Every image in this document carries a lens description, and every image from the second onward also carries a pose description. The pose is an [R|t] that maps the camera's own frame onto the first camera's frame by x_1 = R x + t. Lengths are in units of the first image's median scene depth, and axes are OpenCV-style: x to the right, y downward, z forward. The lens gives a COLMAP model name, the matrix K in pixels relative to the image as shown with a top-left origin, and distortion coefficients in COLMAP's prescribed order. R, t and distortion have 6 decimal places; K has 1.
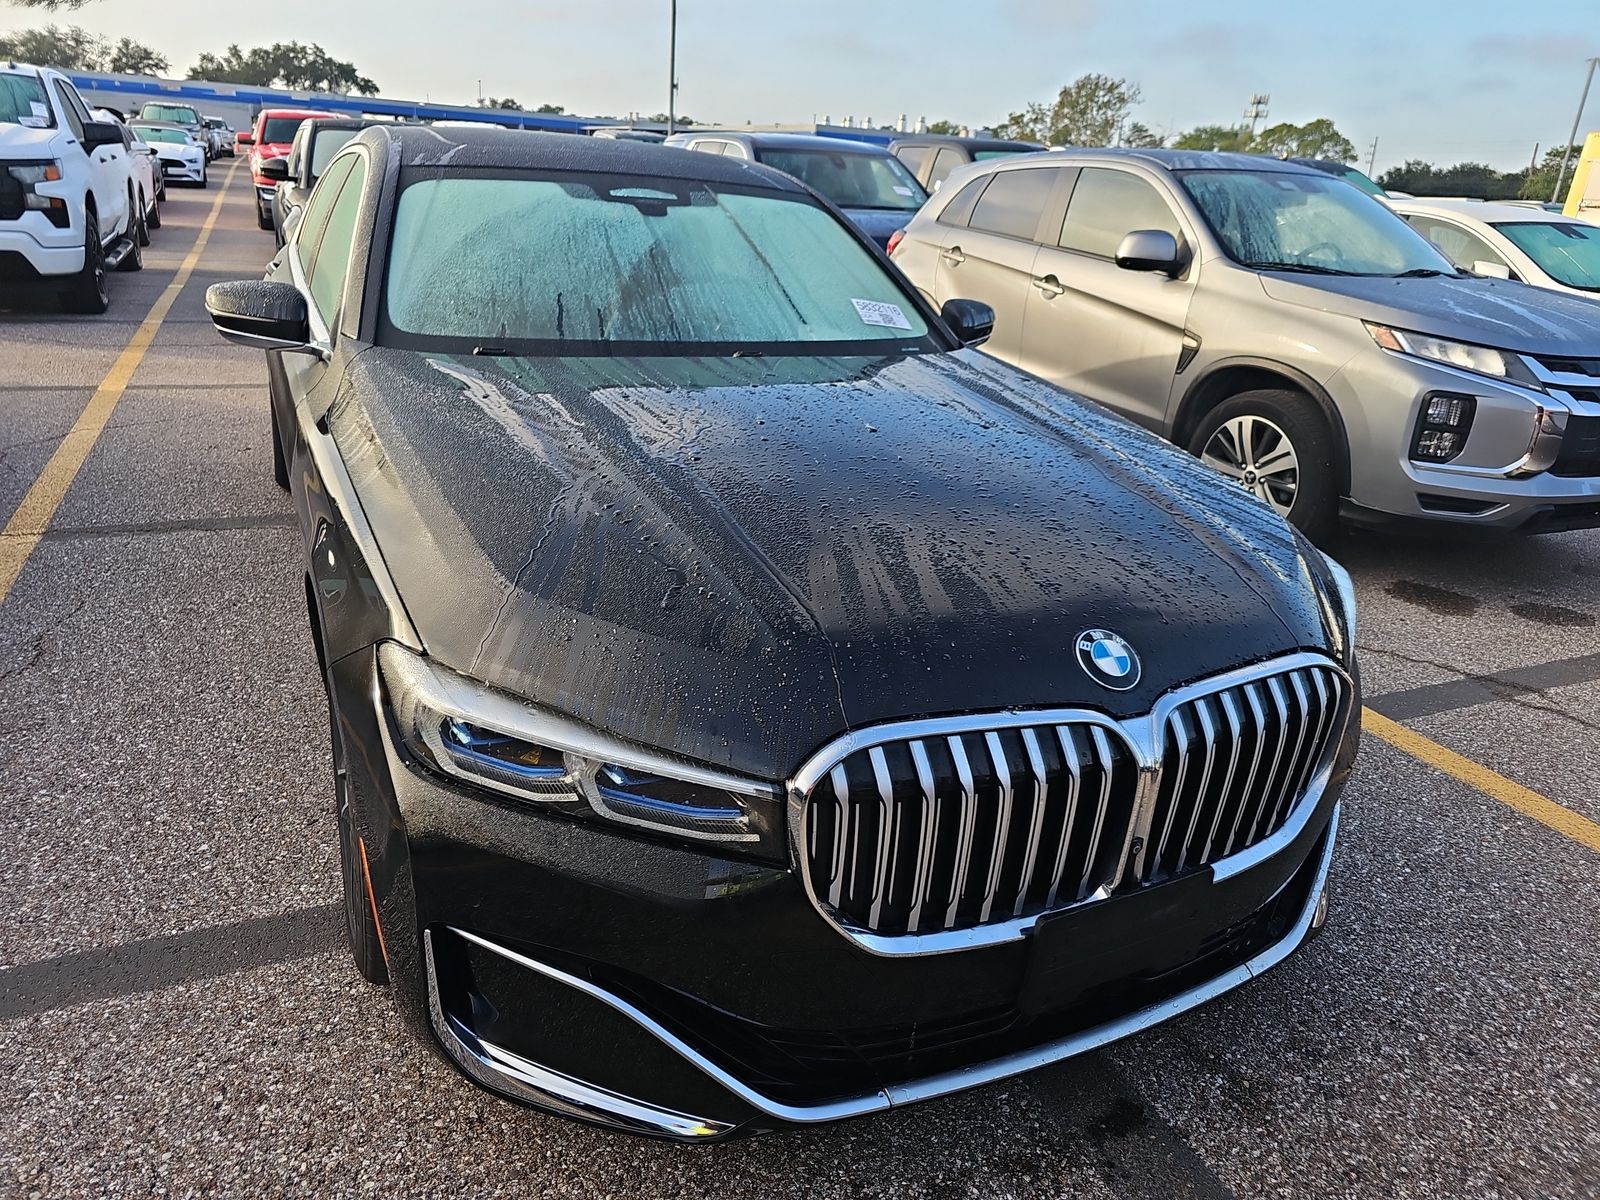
lens RADIAL K [[1084.3, 0, 800.0], [0, 1084.3, 600.0], [0, 0, 1]] dist [0.053757, -0.038218]
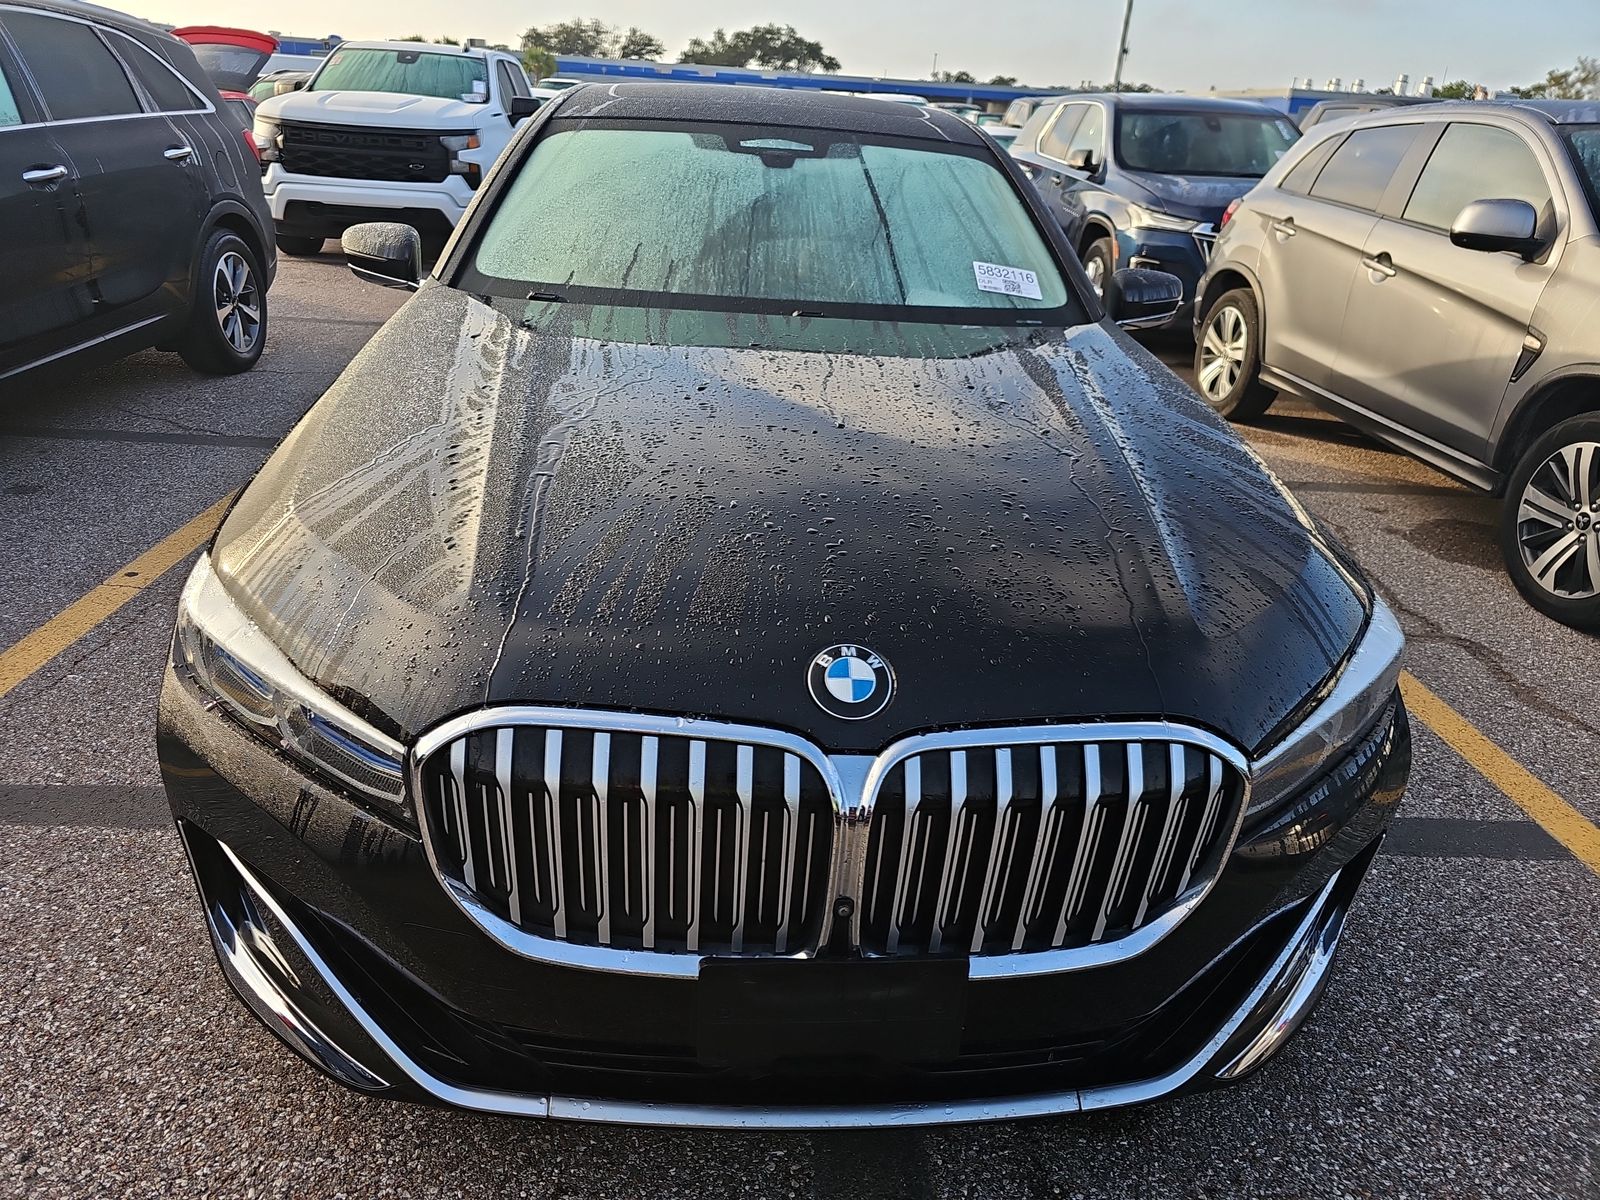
lens RADIAL K [[1092.4, 0, 753.4], [0, 1092.4, 605.8], [0, 0, 1]] dist [0.038062, -0.025246]
pose [[0.924189, 0.147902, -0.352135, 0.228490], [-0.138983, 0.989000, 0.050631, -0.016027], [0.355750, 0.002148, 0.934579, 0.085986]]
